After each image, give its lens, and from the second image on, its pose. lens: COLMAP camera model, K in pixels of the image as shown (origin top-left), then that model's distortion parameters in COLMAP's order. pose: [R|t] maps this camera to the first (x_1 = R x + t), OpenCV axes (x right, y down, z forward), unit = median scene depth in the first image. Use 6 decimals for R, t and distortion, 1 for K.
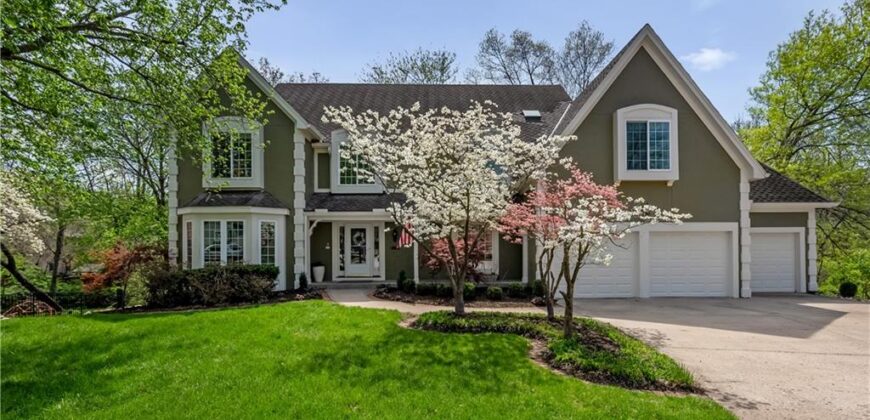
lens RADIAL K [[353.6, 0, 435.0], [0, 353.6, 208.1], [0, 0, 1]] dist [-0.000160, 0.000139]
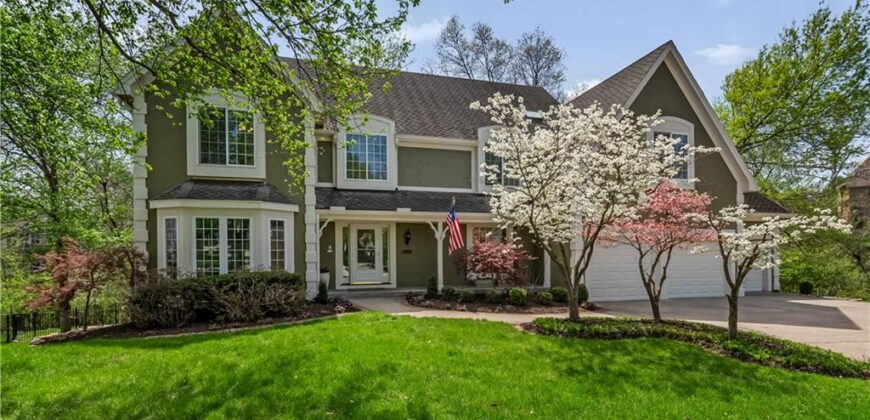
lens RADIAL K [[384.2, 0, 435.0], [0, 384.2, 212.6], [0, 0, 1]] dist [0.010880, -0.000031]
pose [[0.971903, 0.025149, 0.234035, -0.317000], [-0.028414, 0.999540, 0.010587, 0.000717], [-0.233661, -0.016940, 0.972171, 0.034324]]
